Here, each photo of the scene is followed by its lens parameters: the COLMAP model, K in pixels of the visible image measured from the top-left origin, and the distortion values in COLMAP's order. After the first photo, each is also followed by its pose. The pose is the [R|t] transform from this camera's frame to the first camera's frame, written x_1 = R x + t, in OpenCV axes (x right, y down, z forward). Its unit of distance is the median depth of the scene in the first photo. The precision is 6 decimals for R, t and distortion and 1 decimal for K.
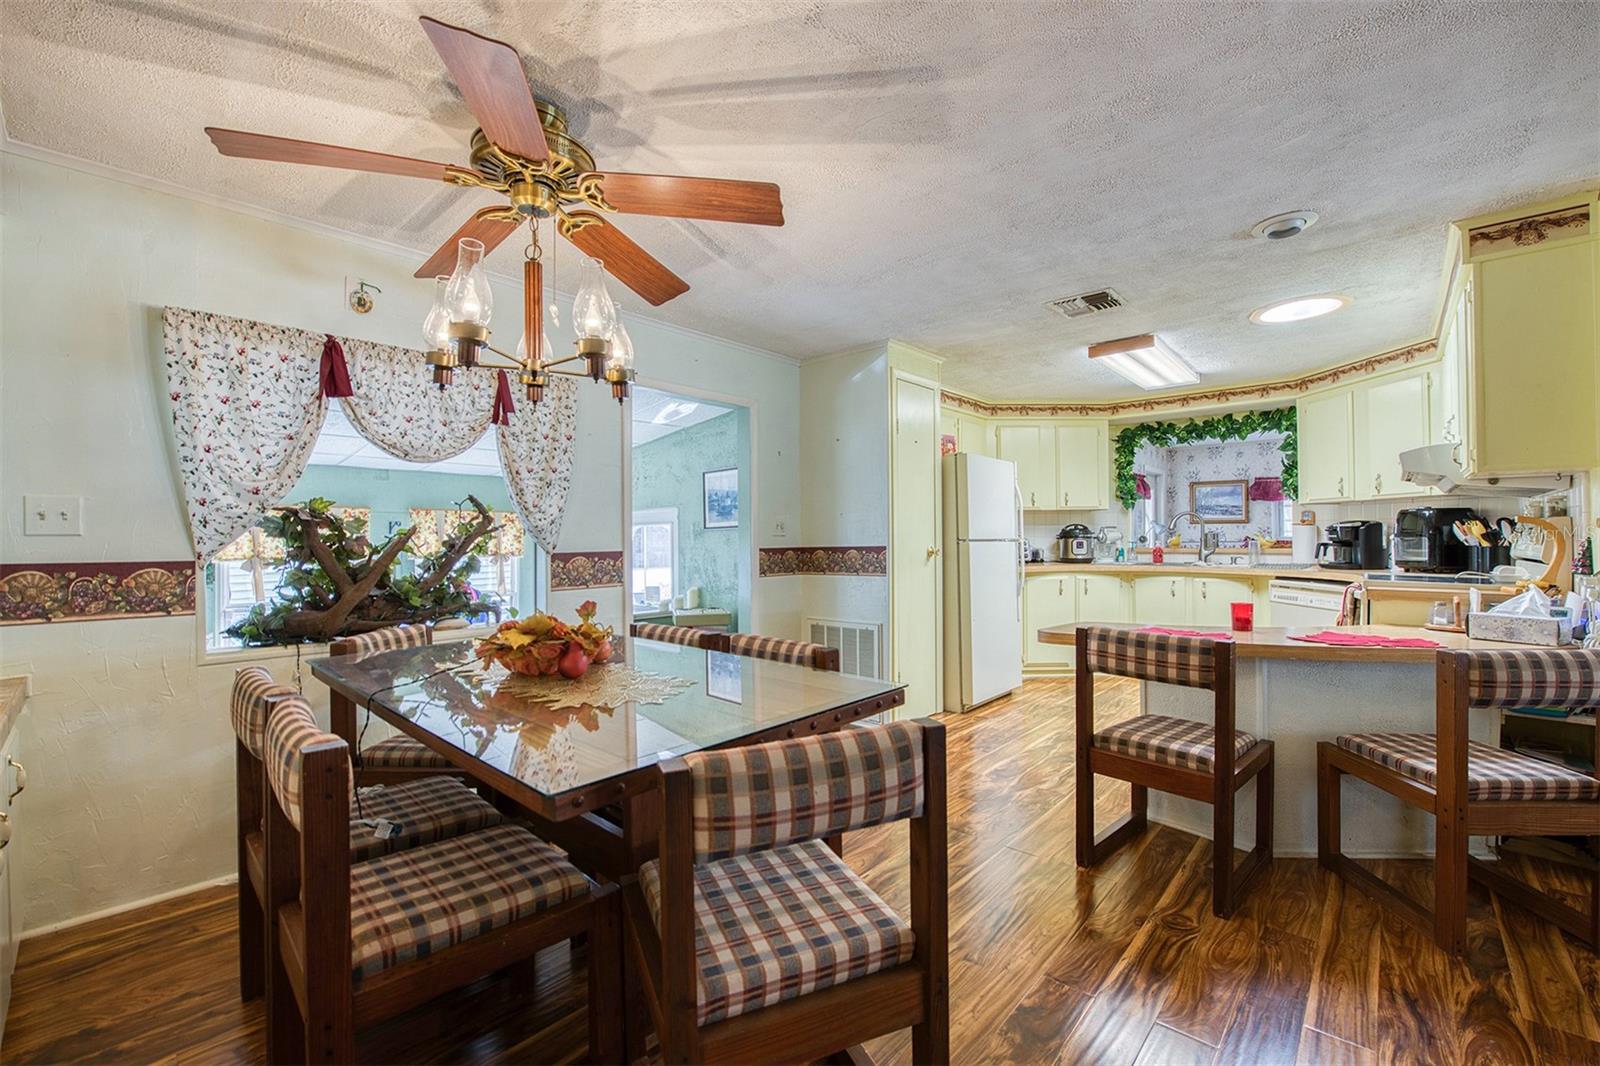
lens RADIAL K [[732.2, 0, 799.6], [0, 732.2, 537.6], [0, 0, 1]] dist [-0.020159, -0.000294]
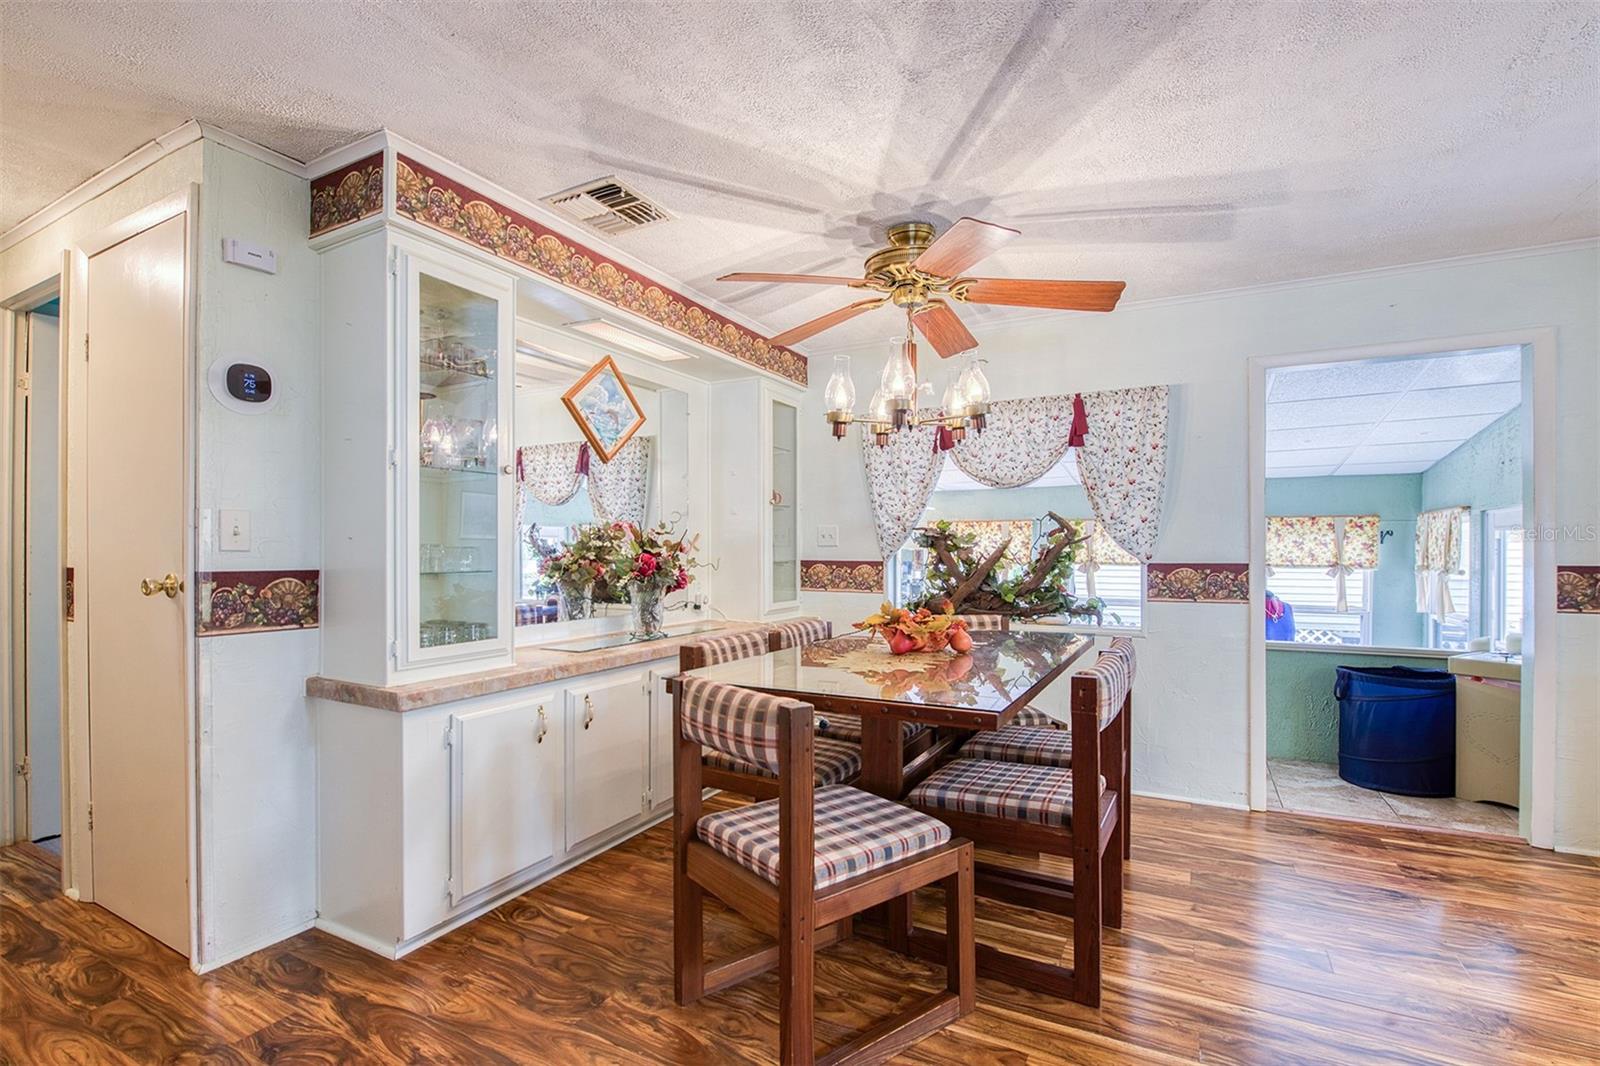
lens RADIAL K [[692.9, 0, 723.0], [0, 692.9, 552.5], [0, 0, 1]] dist [-0.018345, -0.000406]
pose [[0.157303, 0.011391, -0.987485, 0.403543], [0.001109, 0.999931, 0.011712, -0.004161], [0.987550, -0.002938, 0.157279, 0.219924]]
